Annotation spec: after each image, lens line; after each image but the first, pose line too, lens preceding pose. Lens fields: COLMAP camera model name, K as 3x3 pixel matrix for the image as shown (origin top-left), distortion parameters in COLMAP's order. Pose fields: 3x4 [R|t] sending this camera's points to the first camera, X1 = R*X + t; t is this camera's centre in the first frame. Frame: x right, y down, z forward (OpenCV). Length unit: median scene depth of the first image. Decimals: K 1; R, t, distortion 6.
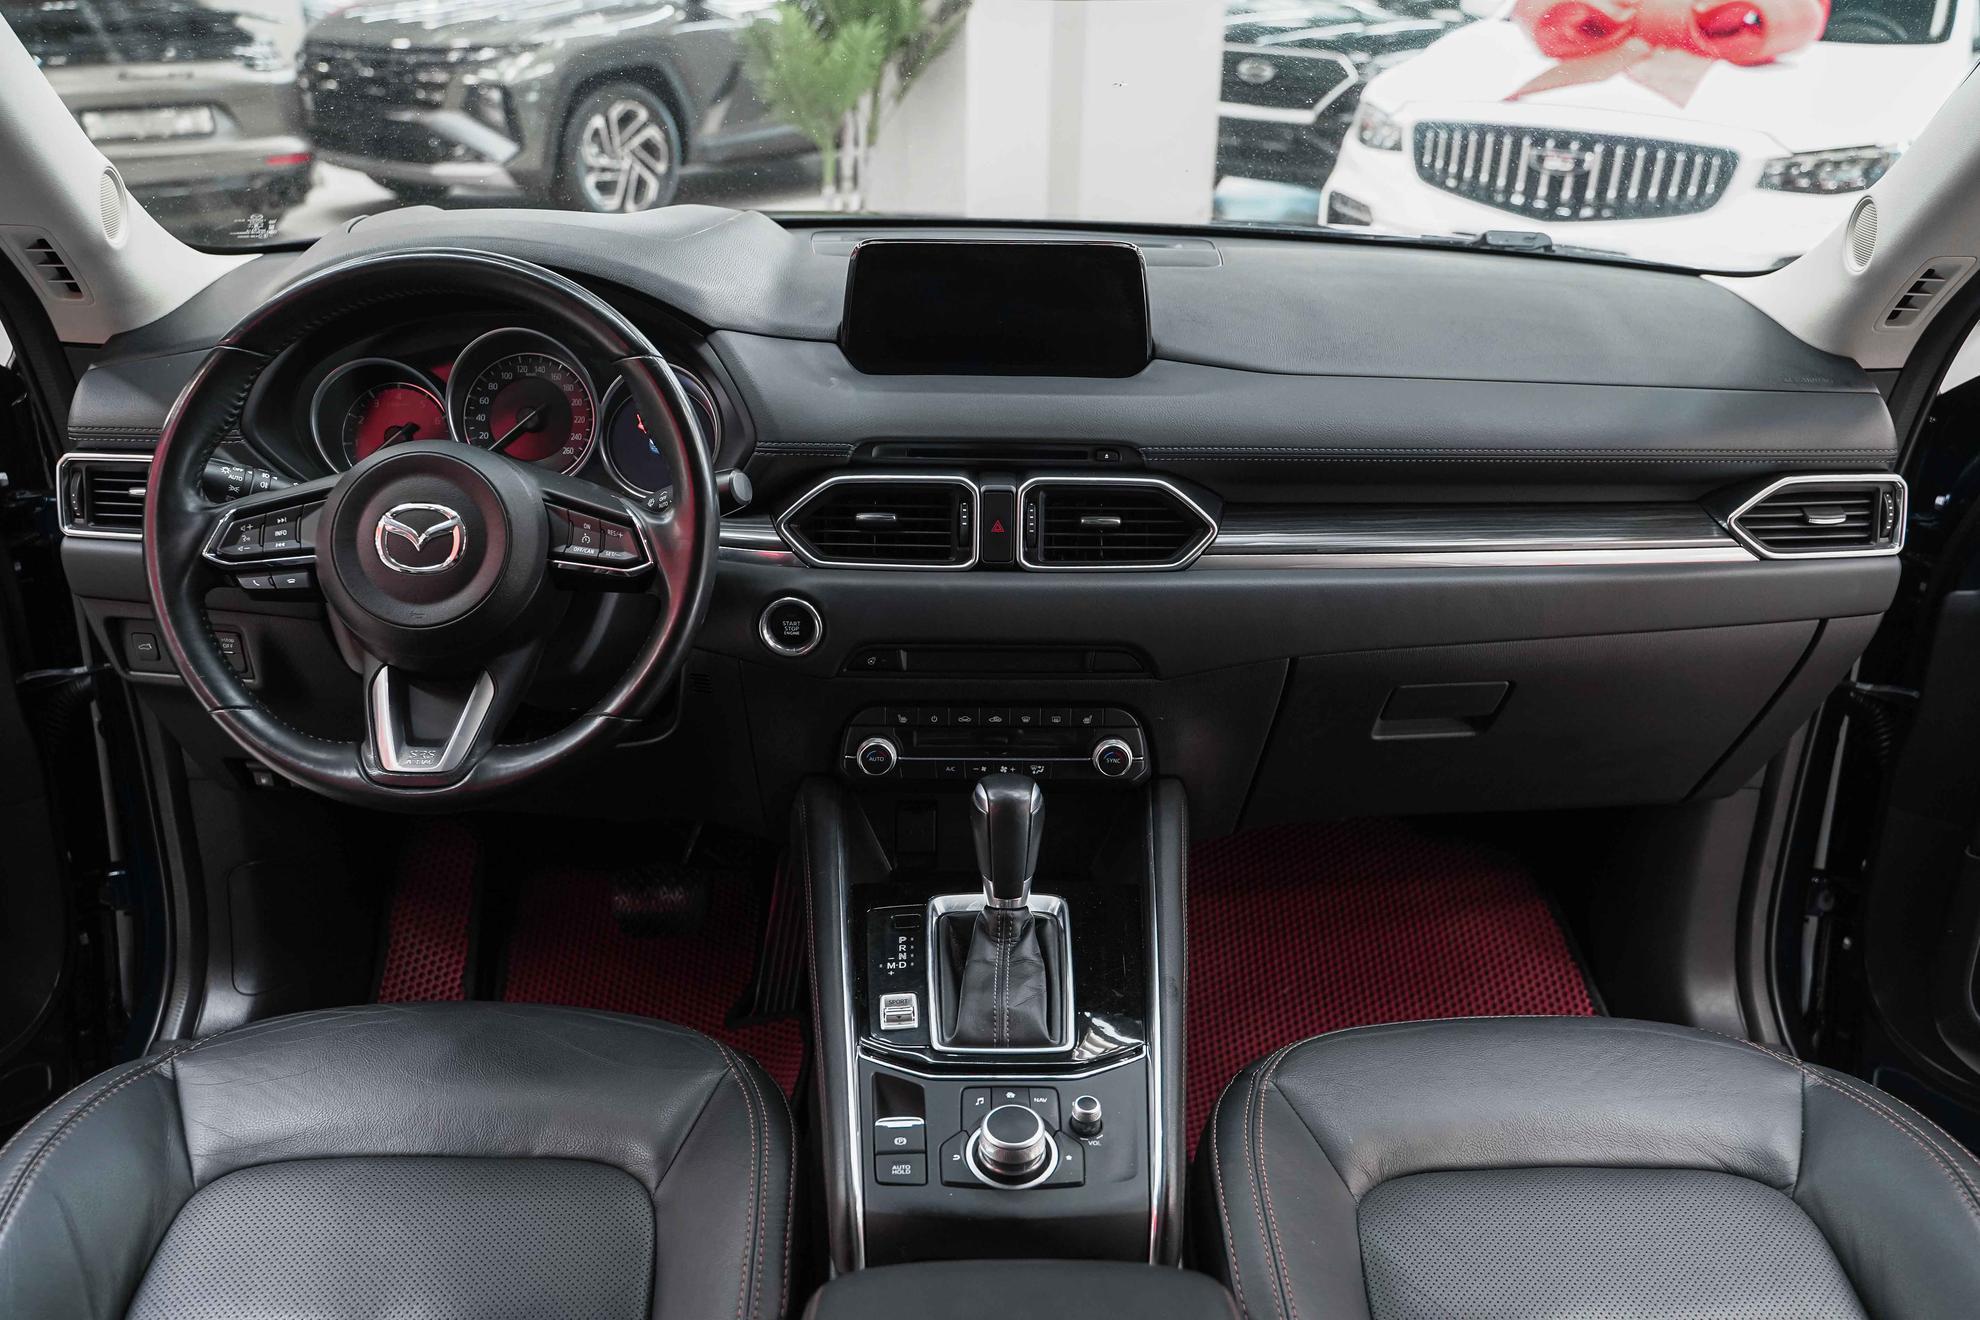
lens RADIAL K [[1594.8, 0, 985.9], [0, 1594.8, 655.9], [0, 0, 1]] dist [-0.012773, 0.001930]
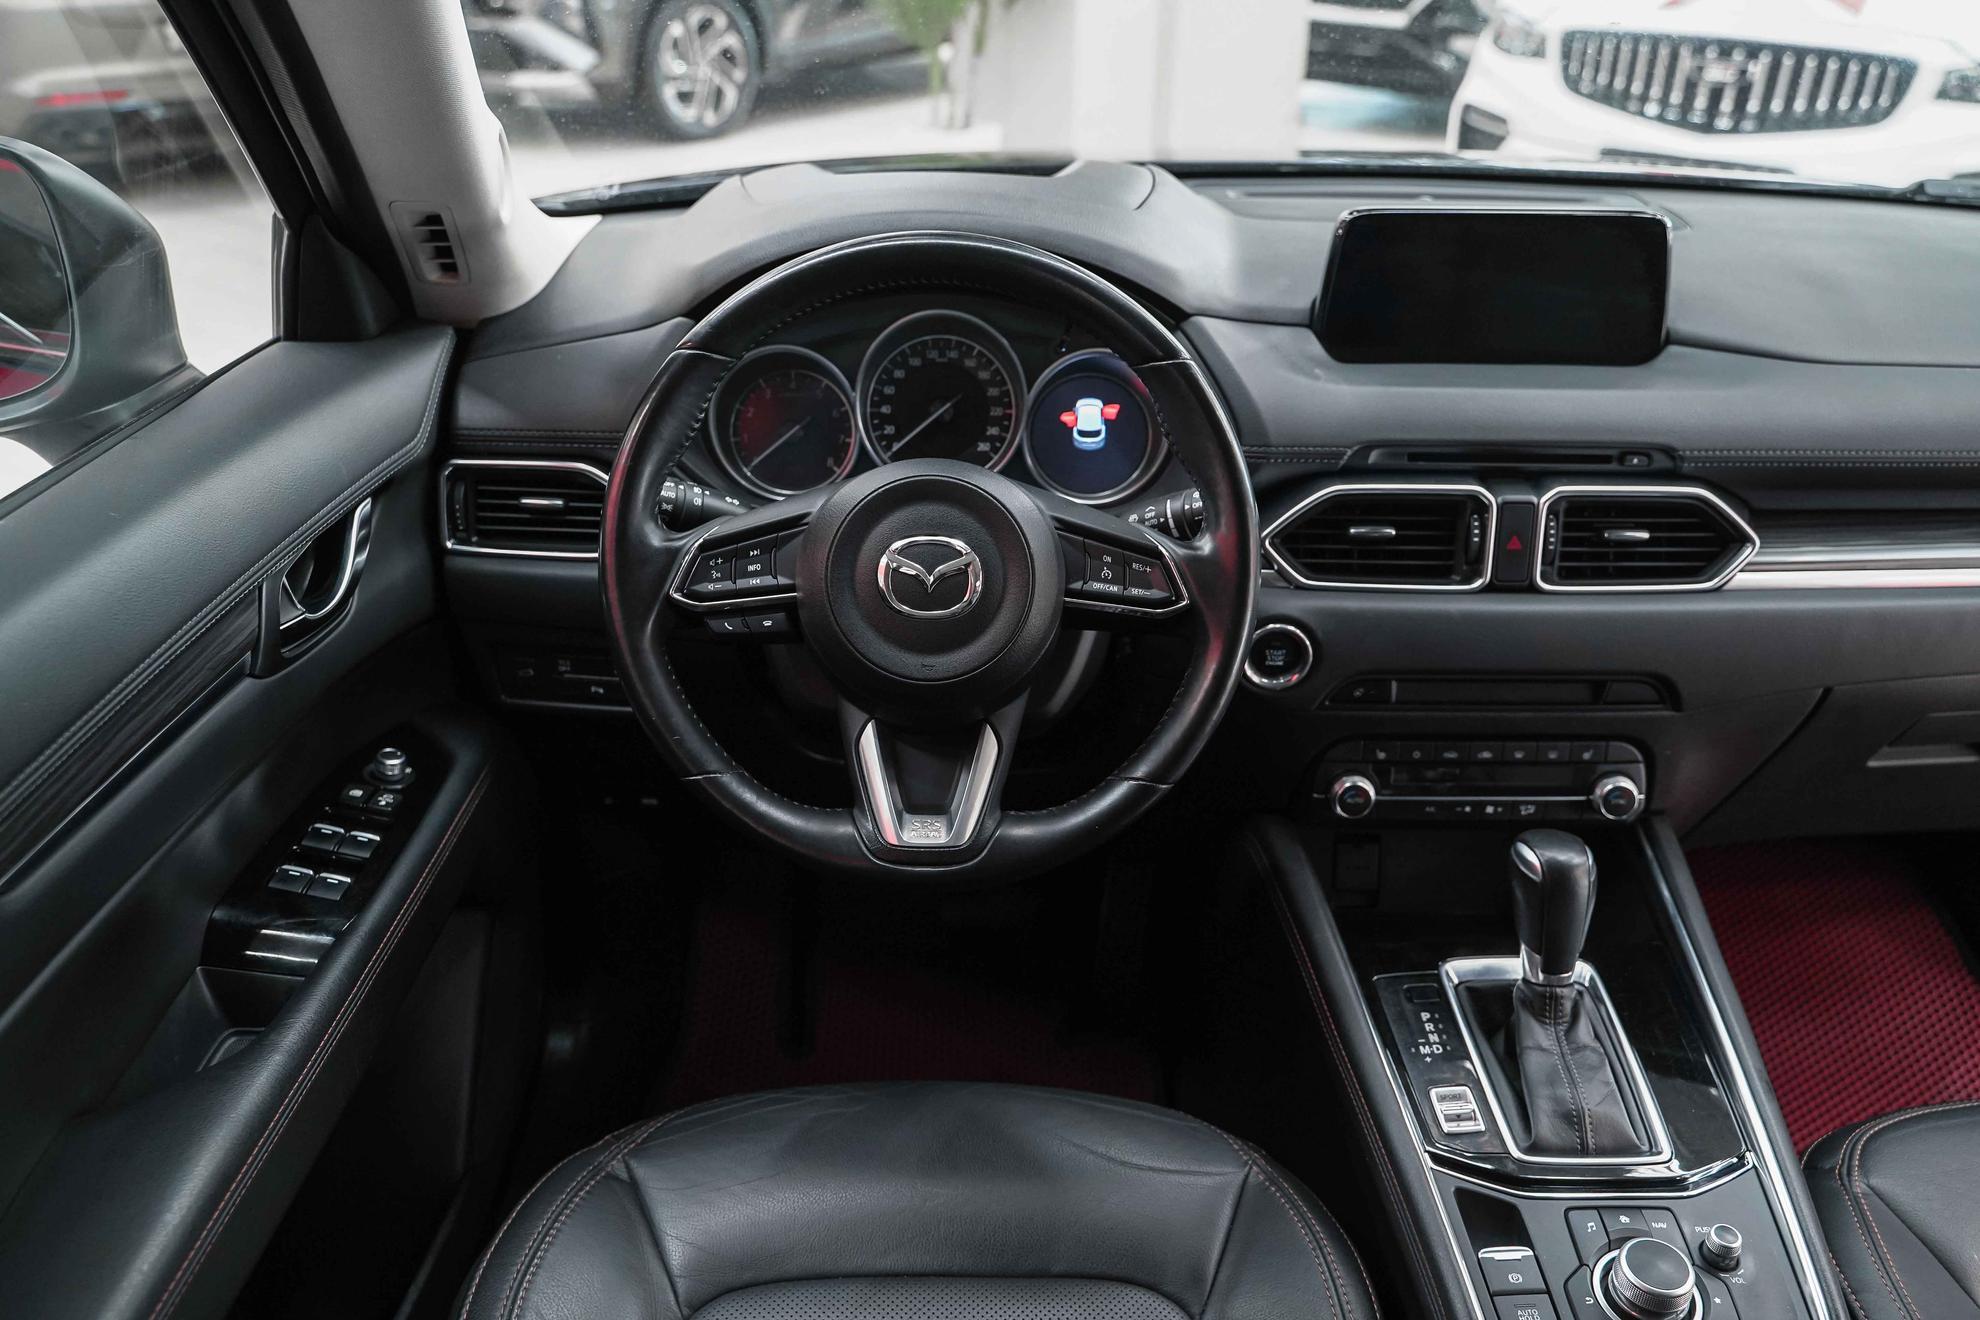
lens RADIAL K [[1594.8, 0, 1041.9], [0, 1594.8, 667.9], [0, 0, 1]] dist [-0.012773, 0.001930]
pose [[0.999930, -0.000130, -0.011856, -0.242259], [0.000840, 0.998205, 0.059890, -0.065124], [0.011826, -0.059896, 0.998135, 0.118115]]
